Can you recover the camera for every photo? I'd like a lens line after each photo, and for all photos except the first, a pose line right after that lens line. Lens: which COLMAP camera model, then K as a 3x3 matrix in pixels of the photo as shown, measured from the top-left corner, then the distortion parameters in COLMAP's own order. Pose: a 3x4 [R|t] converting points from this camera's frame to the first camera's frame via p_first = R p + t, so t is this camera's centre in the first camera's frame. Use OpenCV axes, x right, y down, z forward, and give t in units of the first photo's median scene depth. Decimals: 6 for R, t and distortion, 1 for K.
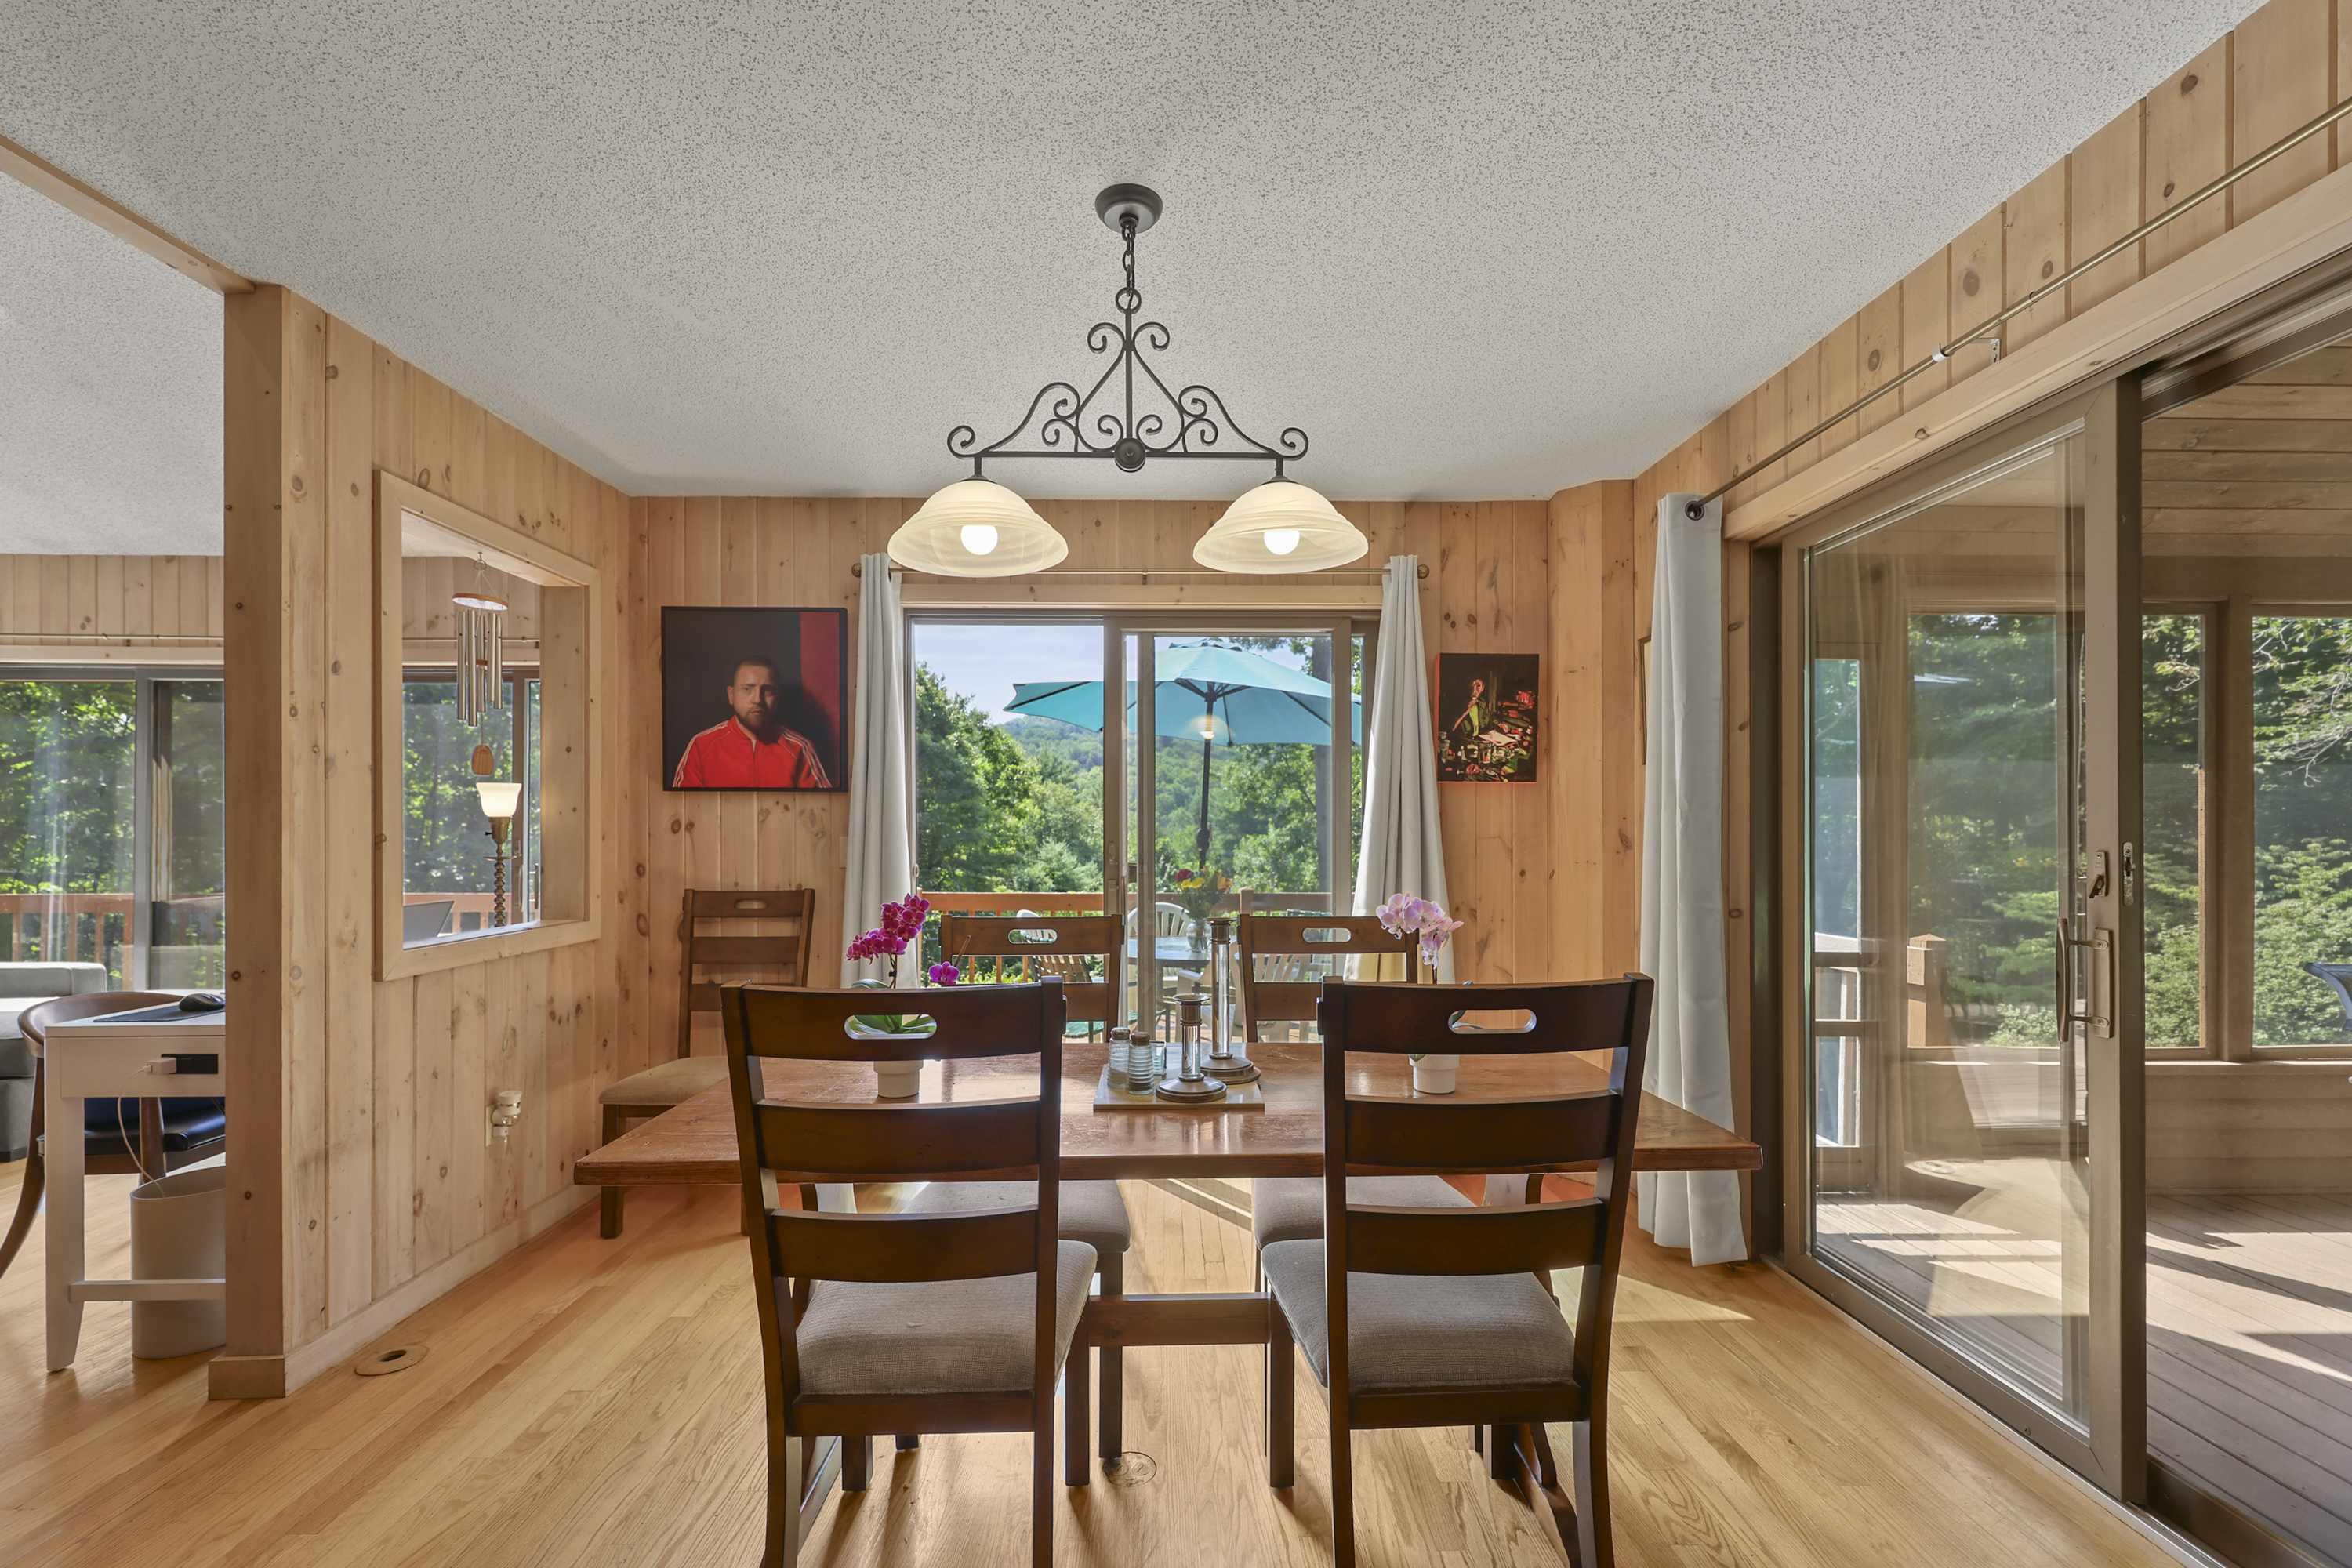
lens RADIAL K [[957.7, 0, 1178.9], [0, 957.7, 832.6], [0, 0, 1]] dist [0.000420, -0.000103]
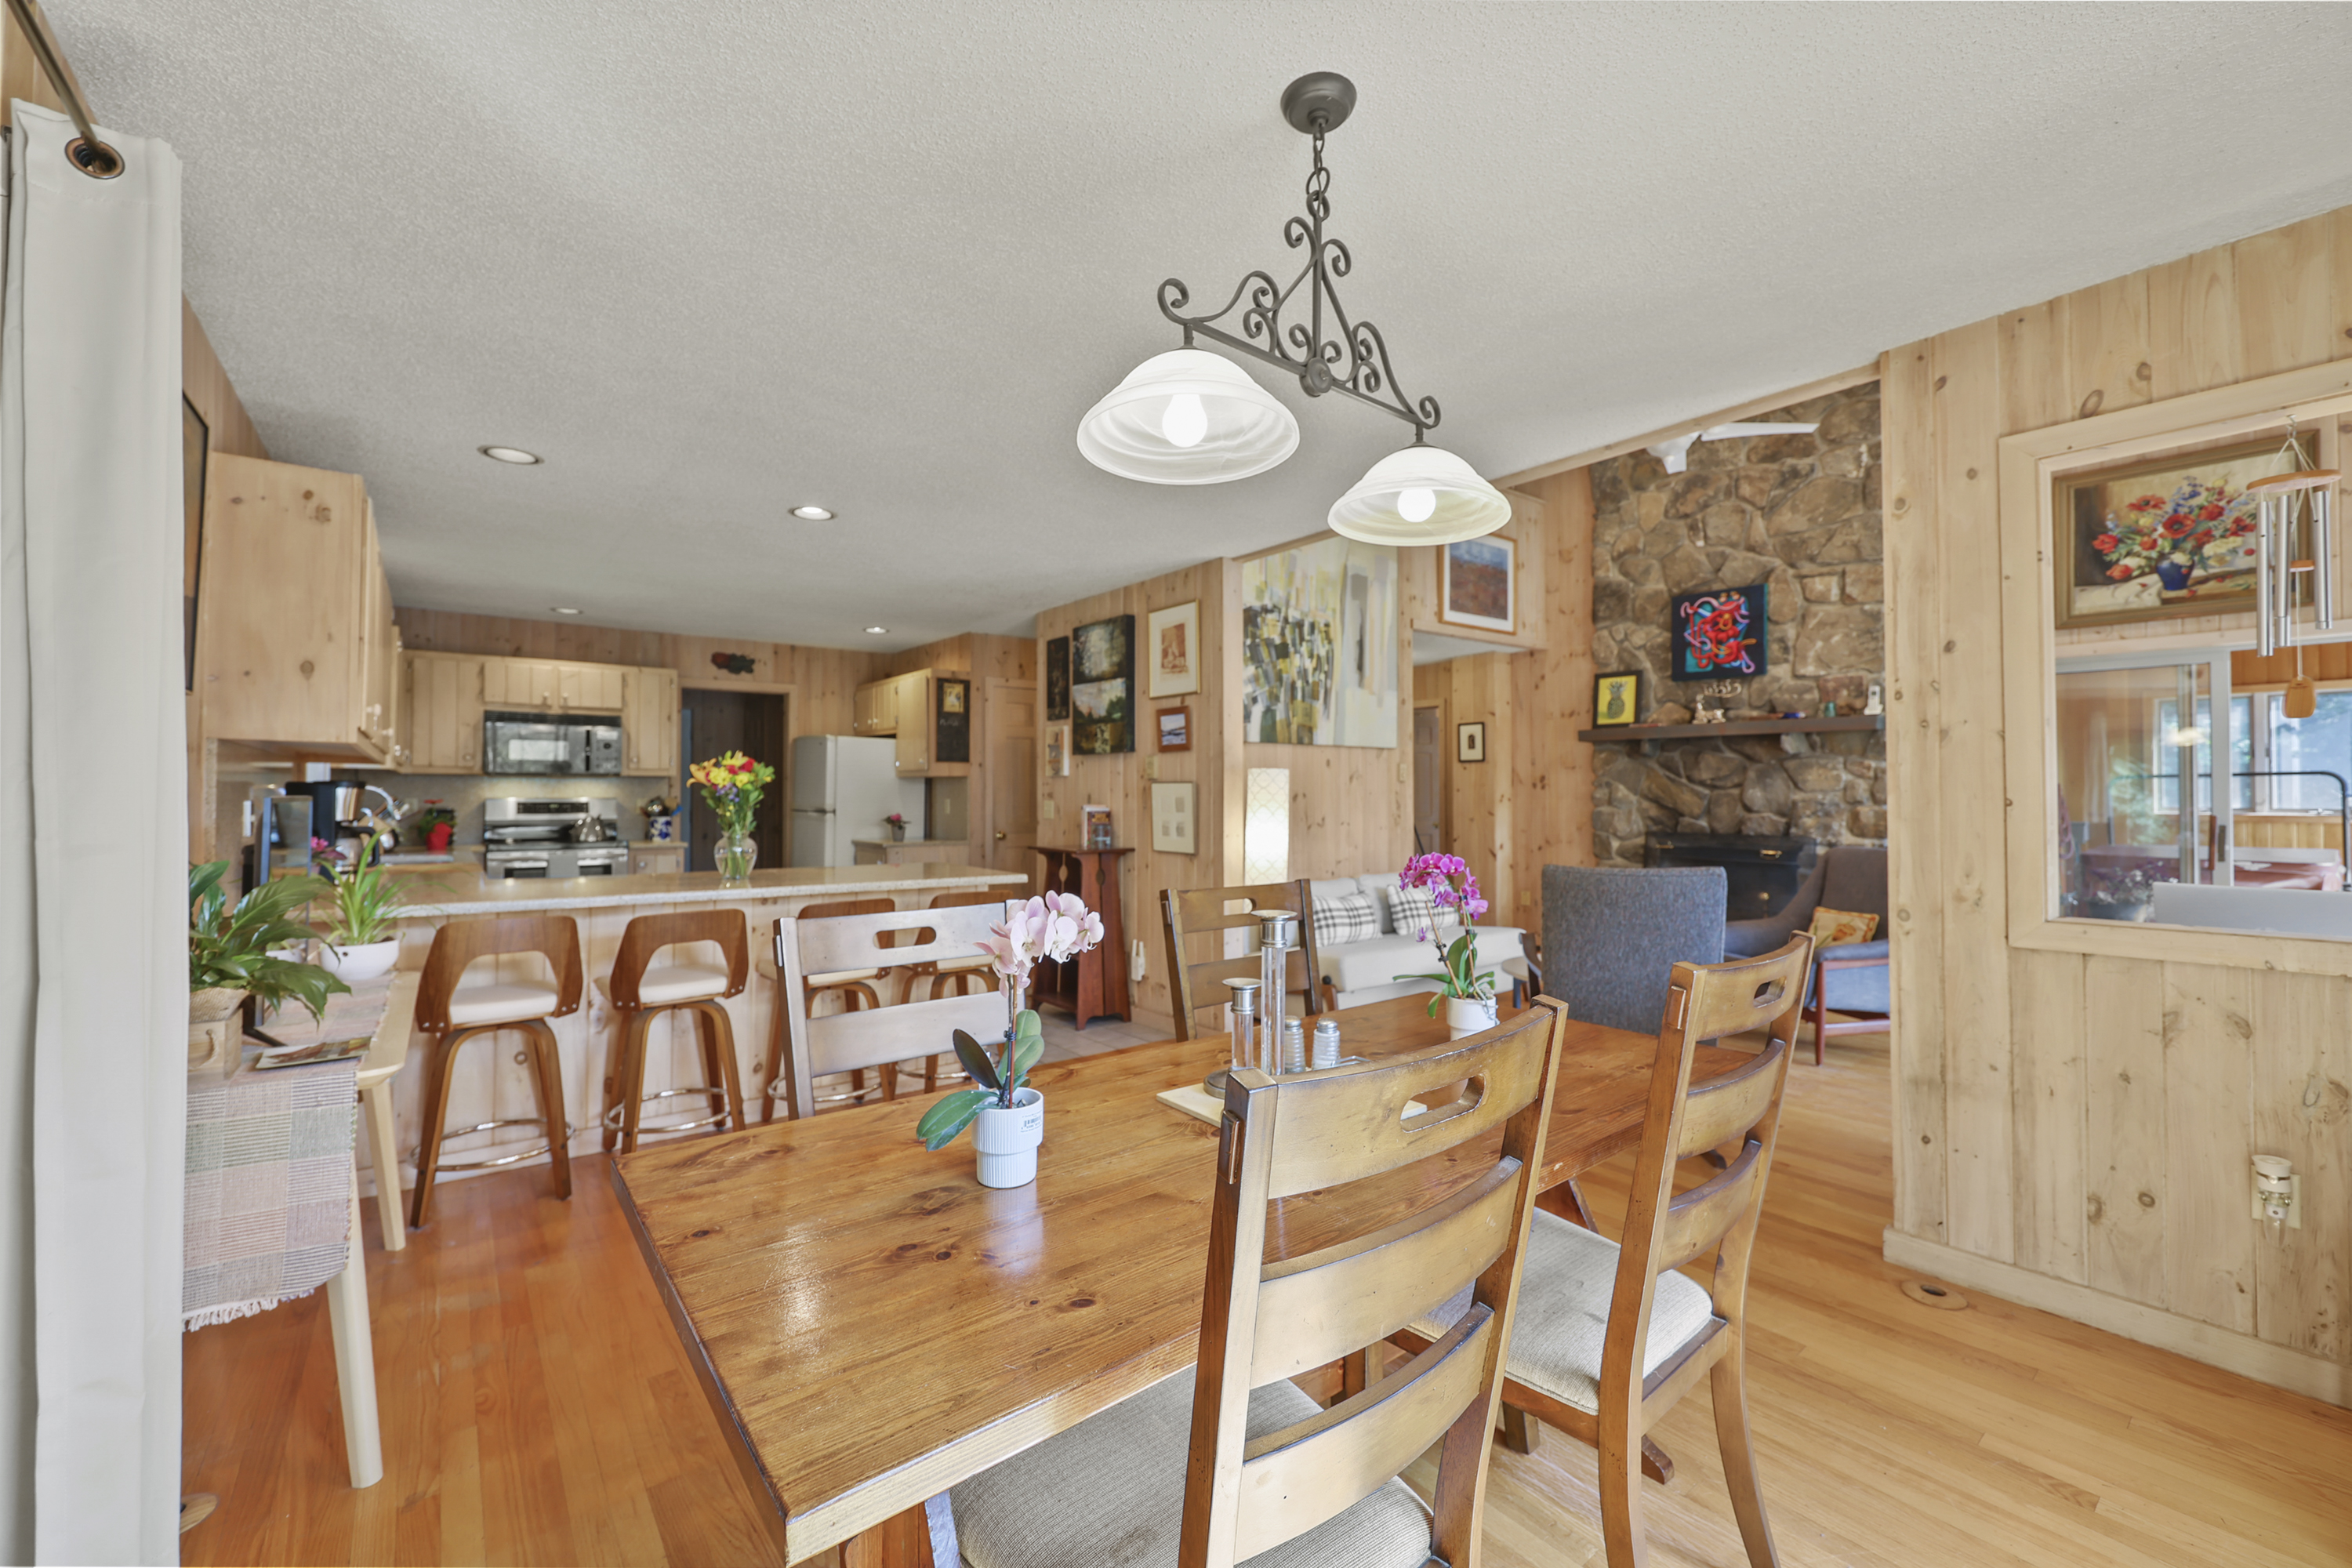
lens RADIAL K [[957.7, 0, 1160.6], [0, 957.7, 777.1], [0, 0, 1]] dist [0.000420, -0.000103]
pose [[-0.802819, -0.012127, -0.596100, 0.325055], [-0.000572, 0.999808, -0.019569, -0.000750], [0.596223, -0.015370, -0.802672, 0.869463]]
